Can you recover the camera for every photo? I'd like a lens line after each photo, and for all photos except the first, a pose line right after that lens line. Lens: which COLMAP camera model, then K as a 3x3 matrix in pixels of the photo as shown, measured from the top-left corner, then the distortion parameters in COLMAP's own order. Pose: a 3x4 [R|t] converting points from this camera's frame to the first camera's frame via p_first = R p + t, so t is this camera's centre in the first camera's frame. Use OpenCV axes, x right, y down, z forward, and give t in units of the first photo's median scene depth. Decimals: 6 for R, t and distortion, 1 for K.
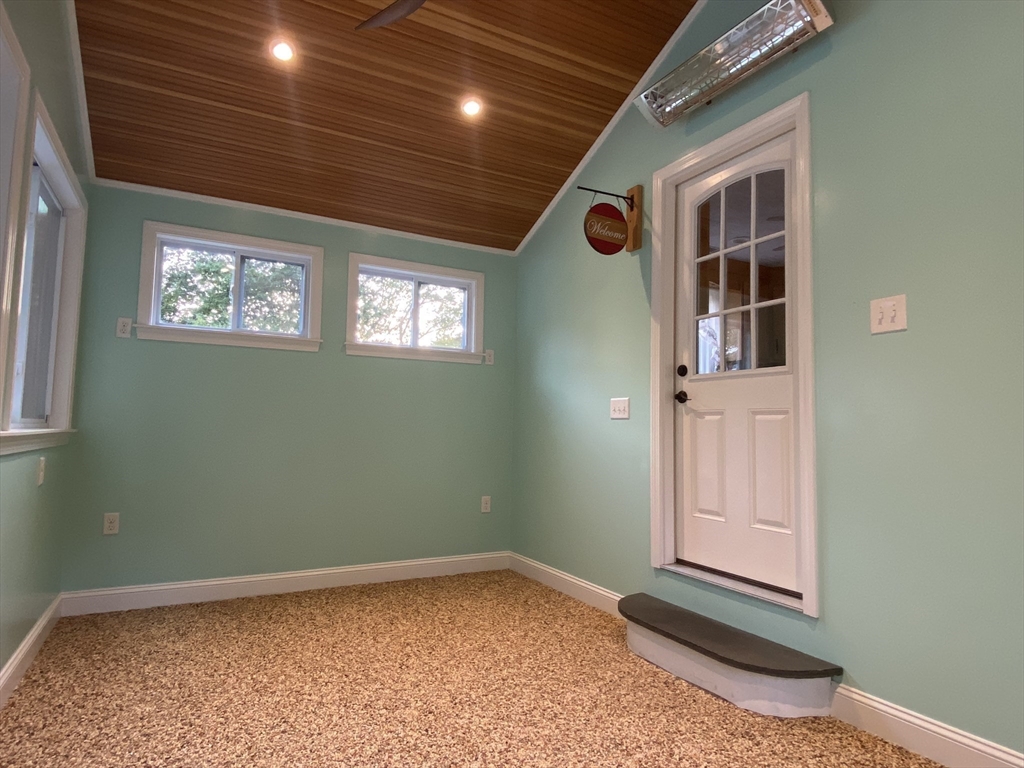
lens RADIAL K [[605.5, 0, 513.9], [0, 605.5, 380.5], [0, 0, 1]] dist [0.054286, -0.047046]
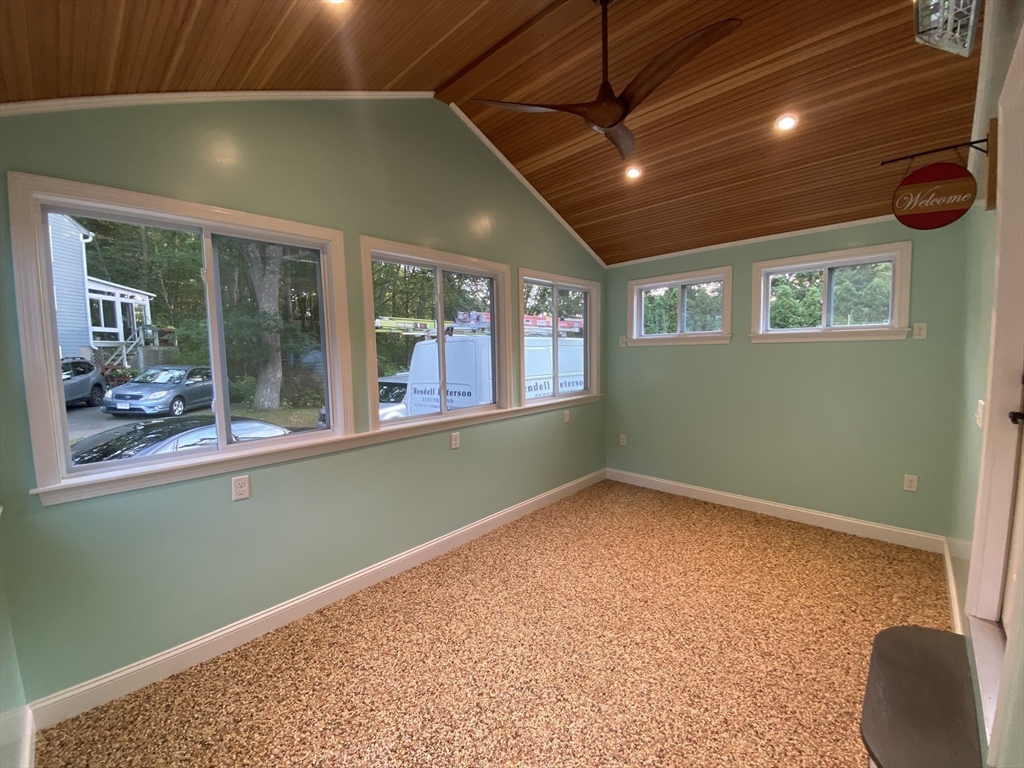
lens RADIAL K [[420.2, 0, 508.8], [0, 420.2, 378.9], [0, 0, 1]] dist [-0.001521, -0.000331]
pose [[0.297111, 0.045279, -0.953769, 0.521494], [0.104546, 0.991327, 0.079629, -0.111053], [0.949102, -0.123371, 0.289800, 0.268575]]
